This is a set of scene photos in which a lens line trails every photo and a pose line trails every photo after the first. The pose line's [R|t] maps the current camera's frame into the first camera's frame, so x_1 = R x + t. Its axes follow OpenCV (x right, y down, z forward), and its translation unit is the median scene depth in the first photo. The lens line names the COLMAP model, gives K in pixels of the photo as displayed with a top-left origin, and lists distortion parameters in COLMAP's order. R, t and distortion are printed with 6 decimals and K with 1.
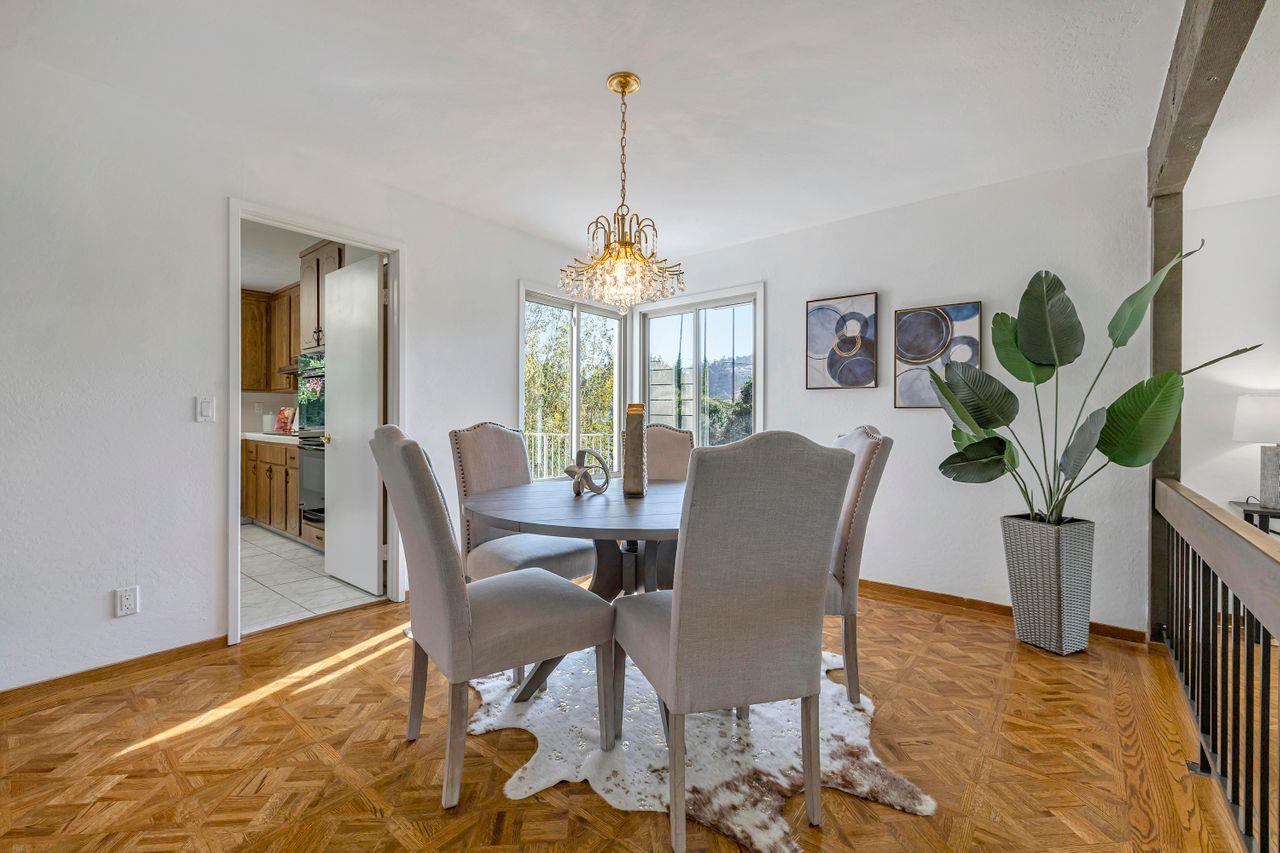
lens RADIAL K [[541.5, 0, 641.0], [0, 541.5, 422.6], [0, 0, 1]] dist [-0.001029, 0.000082]
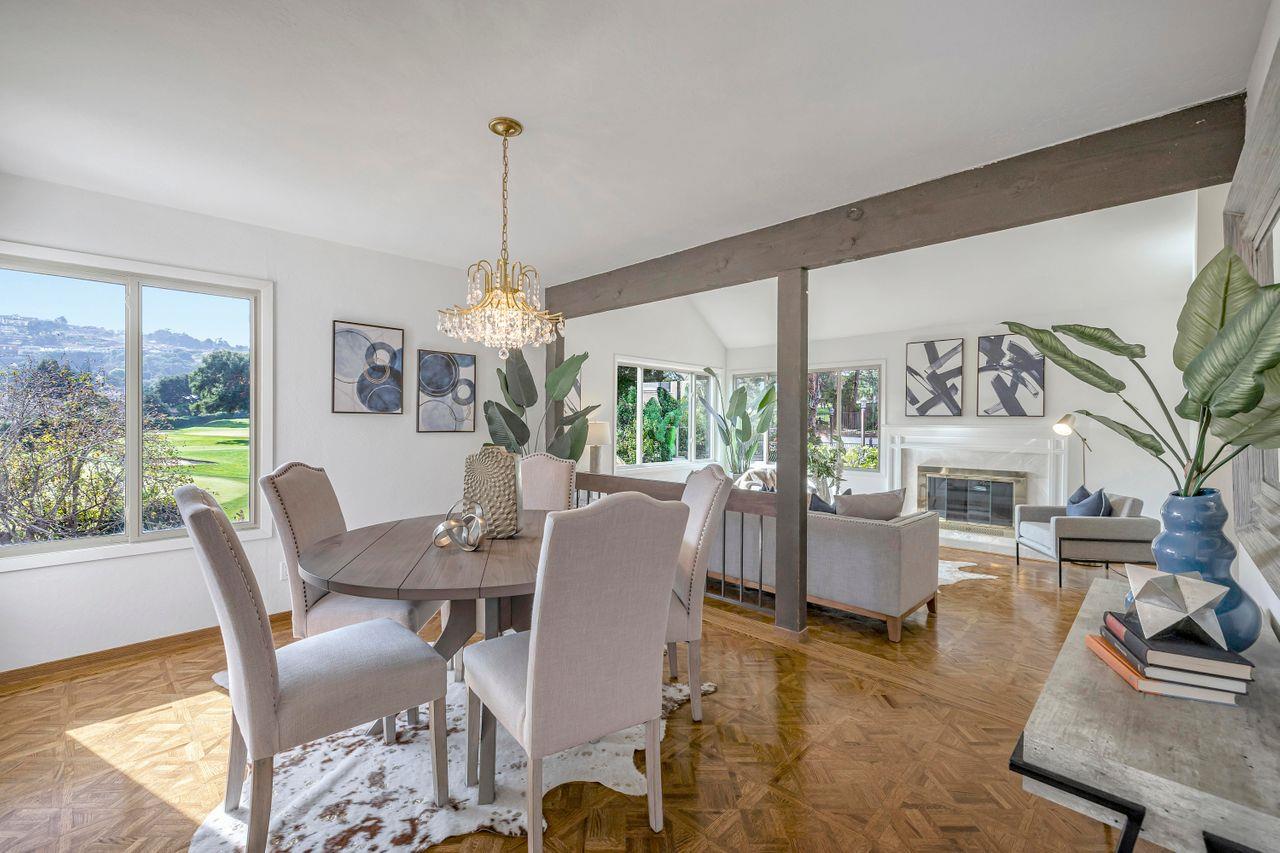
lens RADIAL K [[532.5, 0, 639.8], [0, 532.5, 419.5], [0, 0, 1]] dist [-0.000249, 0.000095]
pose [[0.092522, 0.002184, 0.995708, -0.617142], [-0.001193, 0.999997, -0.002083, -0.051597], [-0.995710, -0.000995, 0.092524, 0.405266]]
